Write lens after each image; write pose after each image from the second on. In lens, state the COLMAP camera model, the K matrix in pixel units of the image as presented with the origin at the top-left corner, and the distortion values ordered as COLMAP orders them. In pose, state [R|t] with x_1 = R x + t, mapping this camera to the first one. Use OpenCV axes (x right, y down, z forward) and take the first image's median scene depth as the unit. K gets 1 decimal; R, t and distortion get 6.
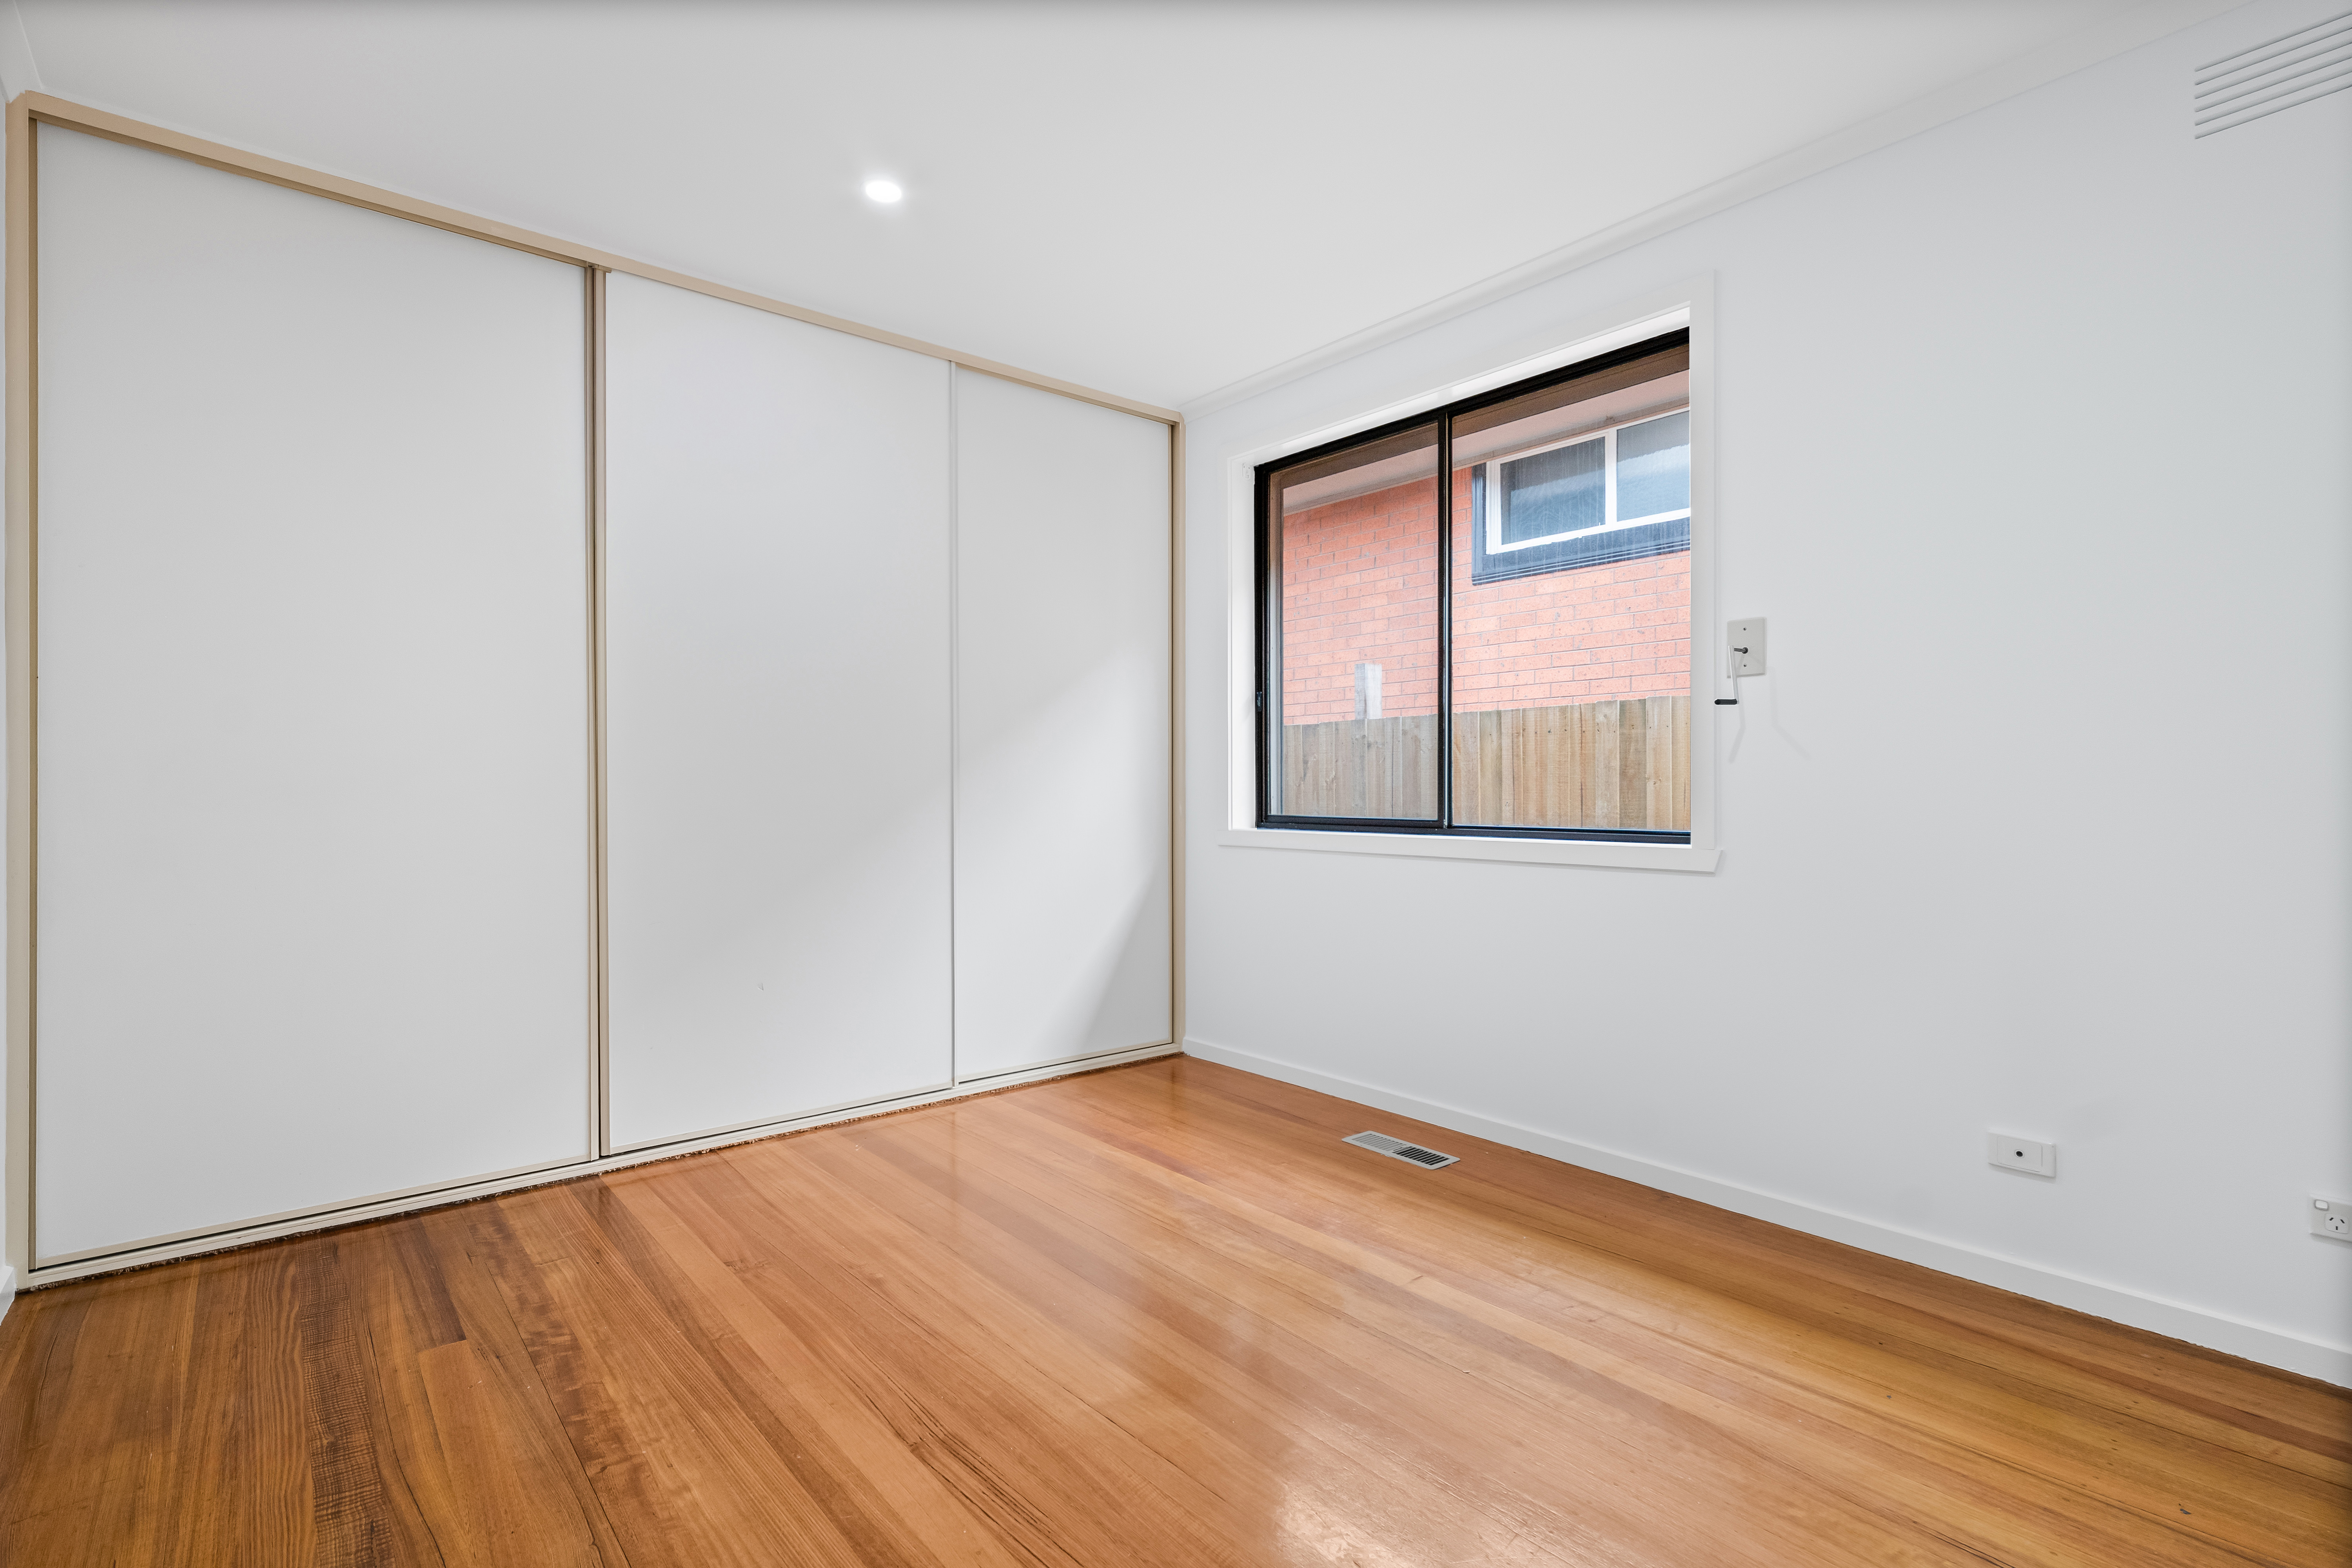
lens RADIAL K [[1089.7, 0, 1180.8], [0, 1089.7, 787.1], [0, 0, 1]] dist [-0.002254, -0.000662]
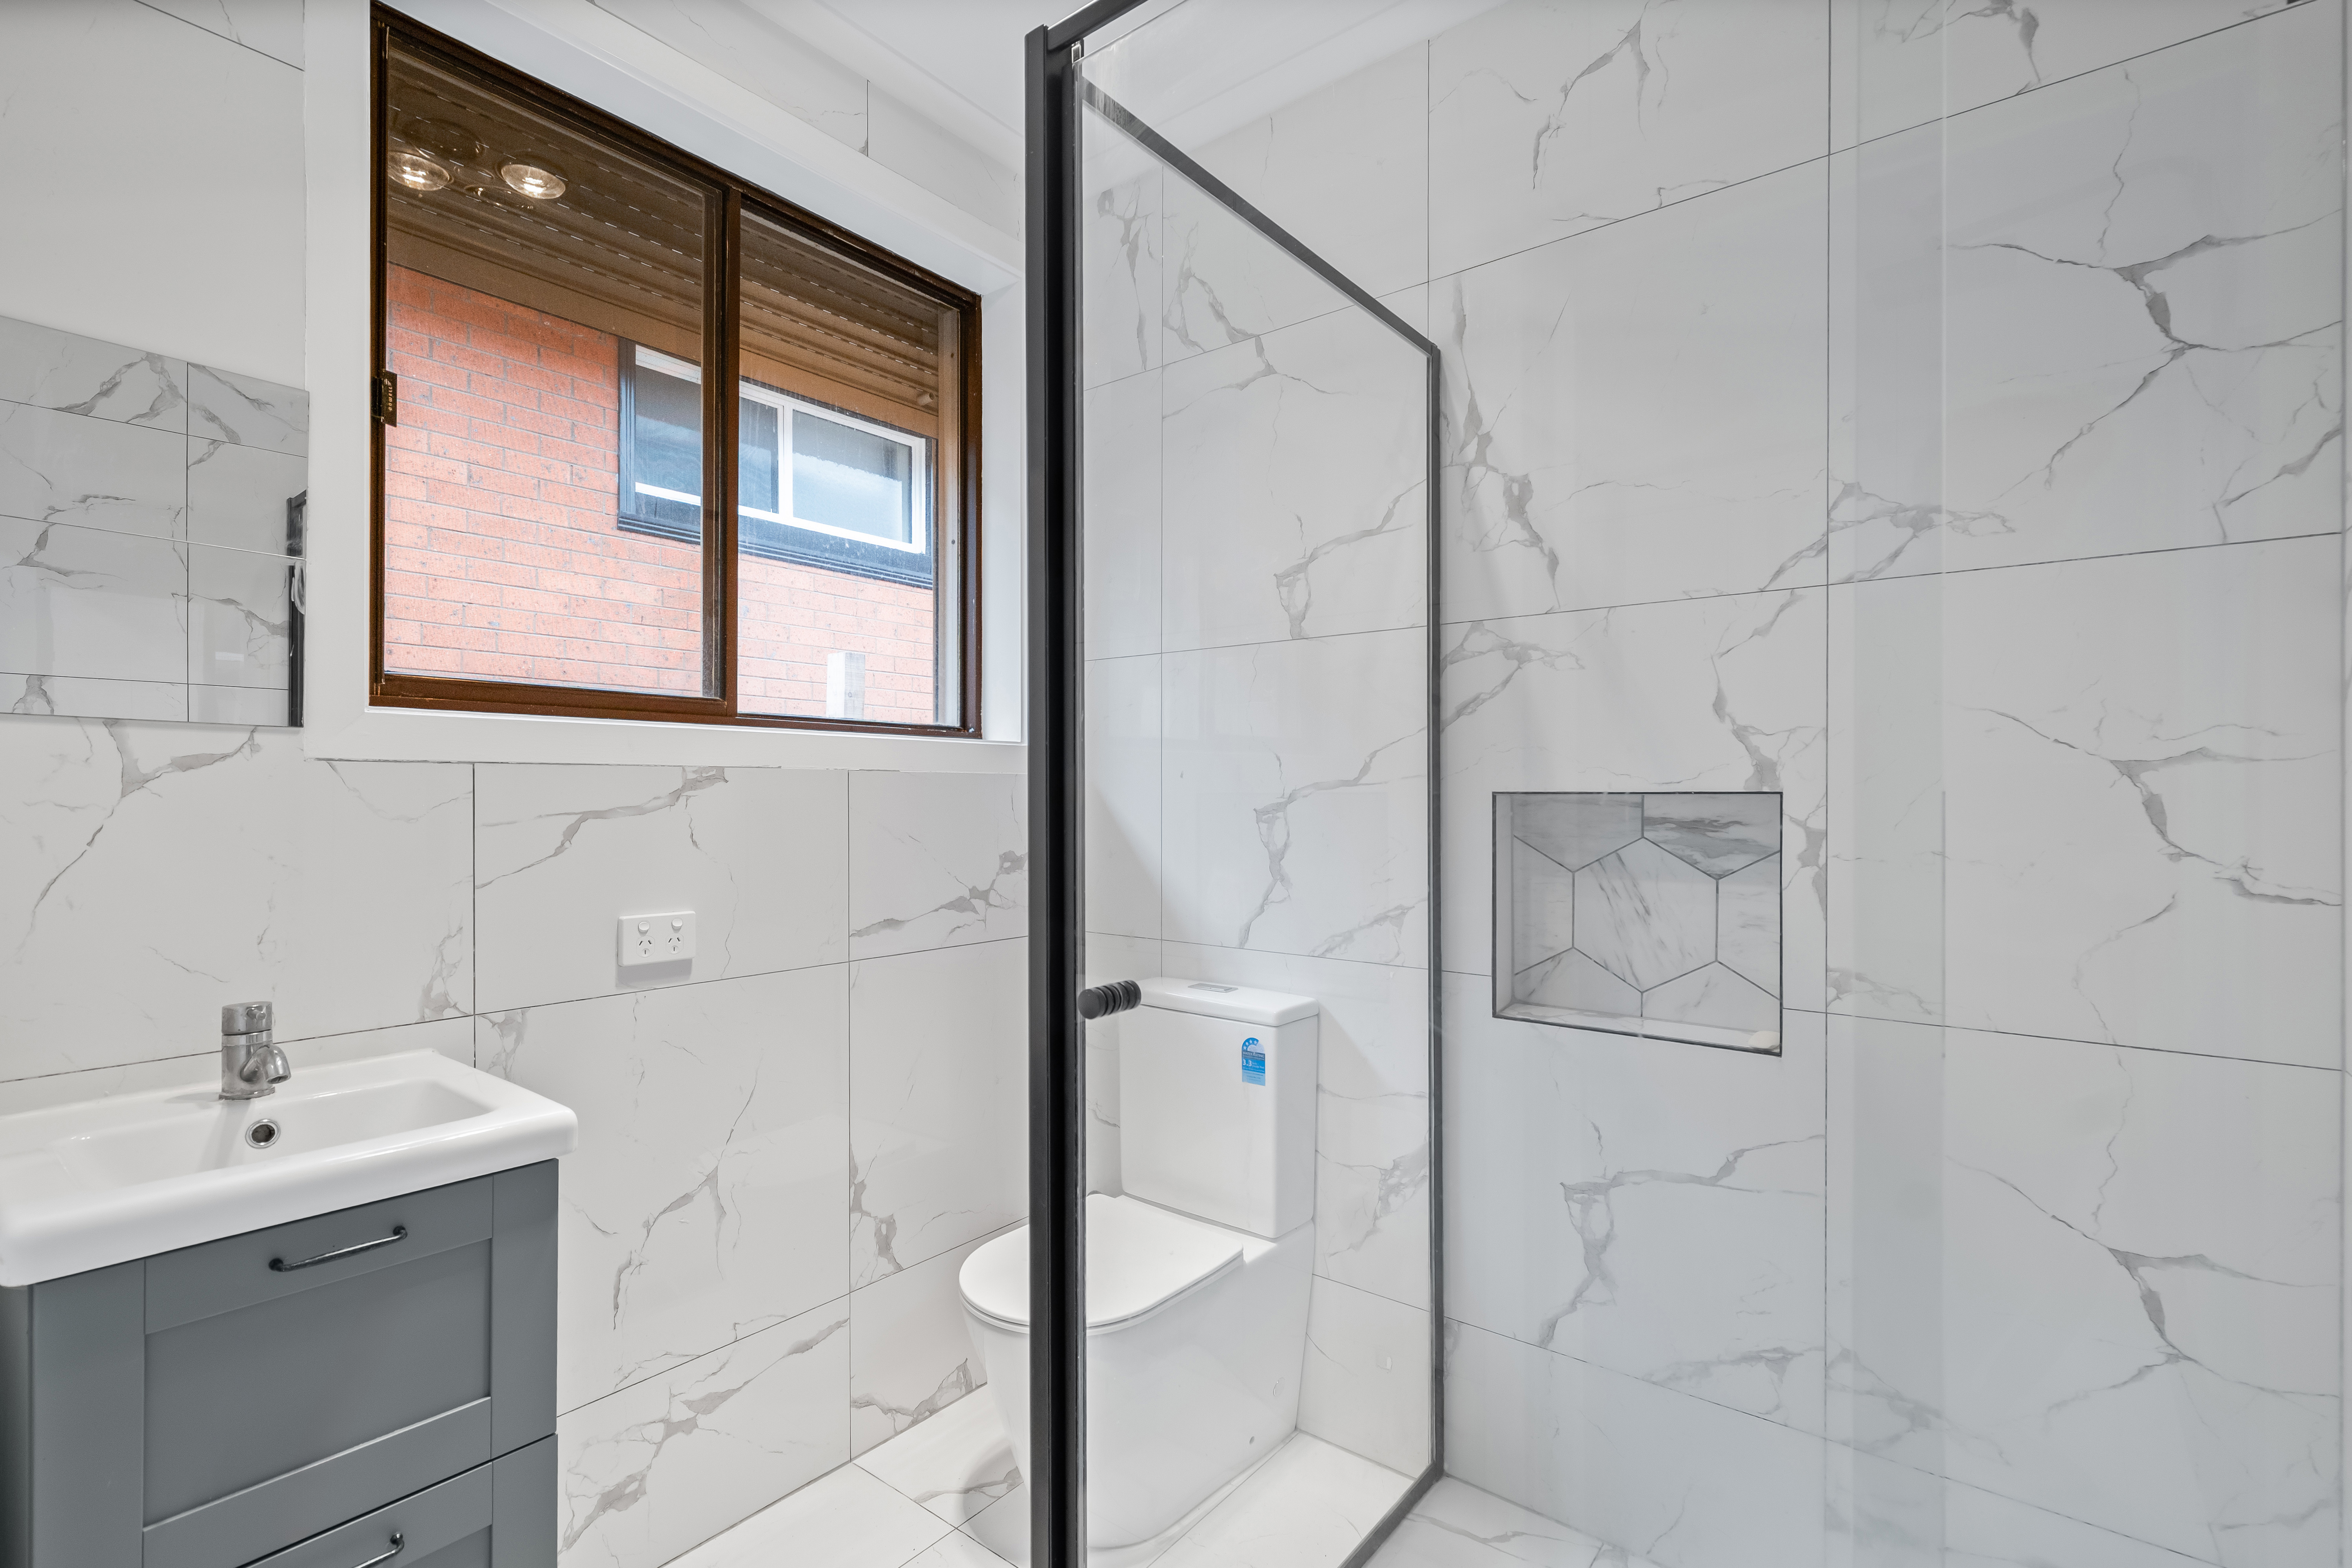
lens RADIAL K [[1089.7, 0, 1186.6], [0, 1089.7, 787.9], [0, 0, 1]] dist [-0.002254, -0.000662]
pose [[-0.223849, 0.001682, 0.974622, -0.518304], [-0.005606, 0.999980, -0.003013, -0.027553], [-0.974608, -0.006138, -0.223835, 0.890524]]
